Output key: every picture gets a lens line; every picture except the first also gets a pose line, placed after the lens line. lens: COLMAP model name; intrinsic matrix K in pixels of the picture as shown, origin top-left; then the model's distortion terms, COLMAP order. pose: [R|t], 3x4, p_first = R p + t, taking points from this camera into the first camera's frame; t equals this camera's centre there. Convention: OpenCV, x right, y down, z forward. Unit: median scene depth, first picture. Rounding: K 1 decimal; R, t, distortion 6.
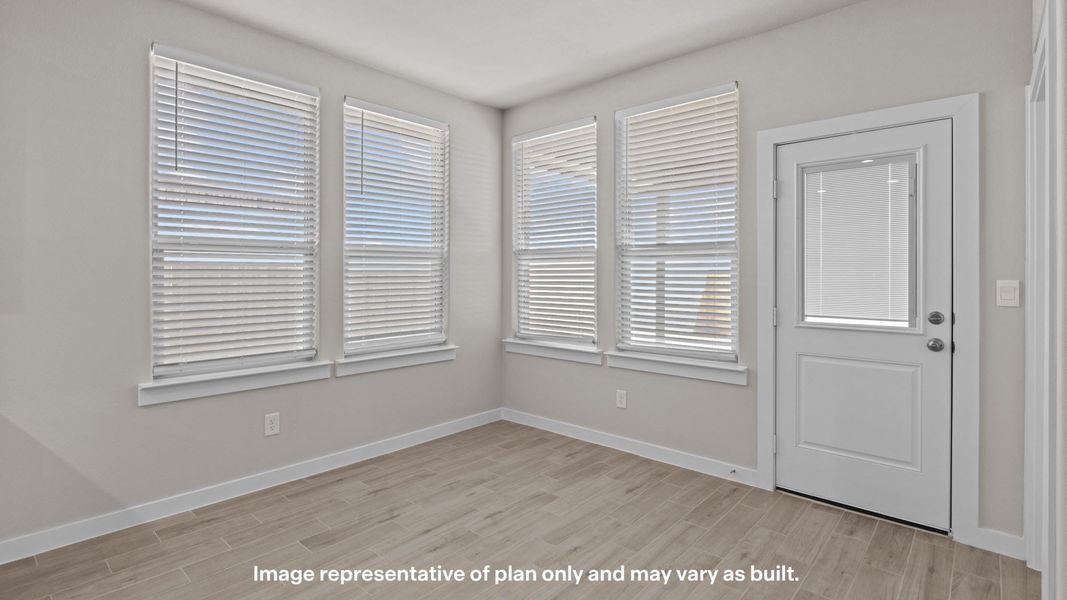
lens RADIAL K [[507.5, 0, 531.3], [0, 507.5, 275.0], [0, 0, 1]] dist [-0.001319, -0.000588]
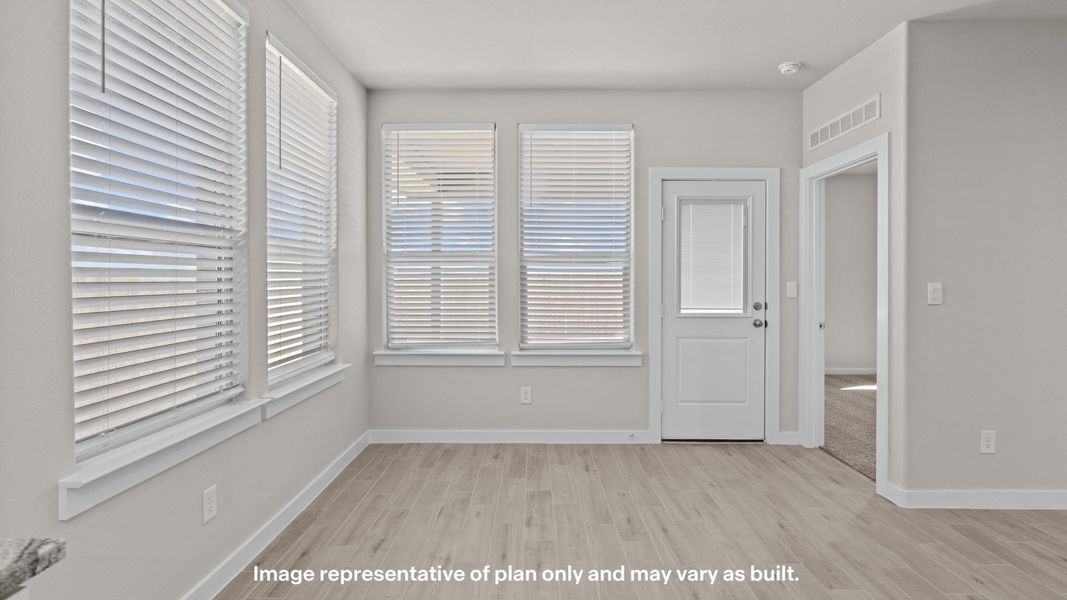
lens RADIAL K [[516.1, 0, 534.0], [0, 516.1, 283.6], [0, 0, 1]] dist [0.001351, 0.000271]
pose [[0.745755, -0.004656, 0.666204, -0.641609], [0.000012, 0.999976, 0.006976, 0.002923], [-0.666221, -0.005194, 0.745737, 0.217805]]
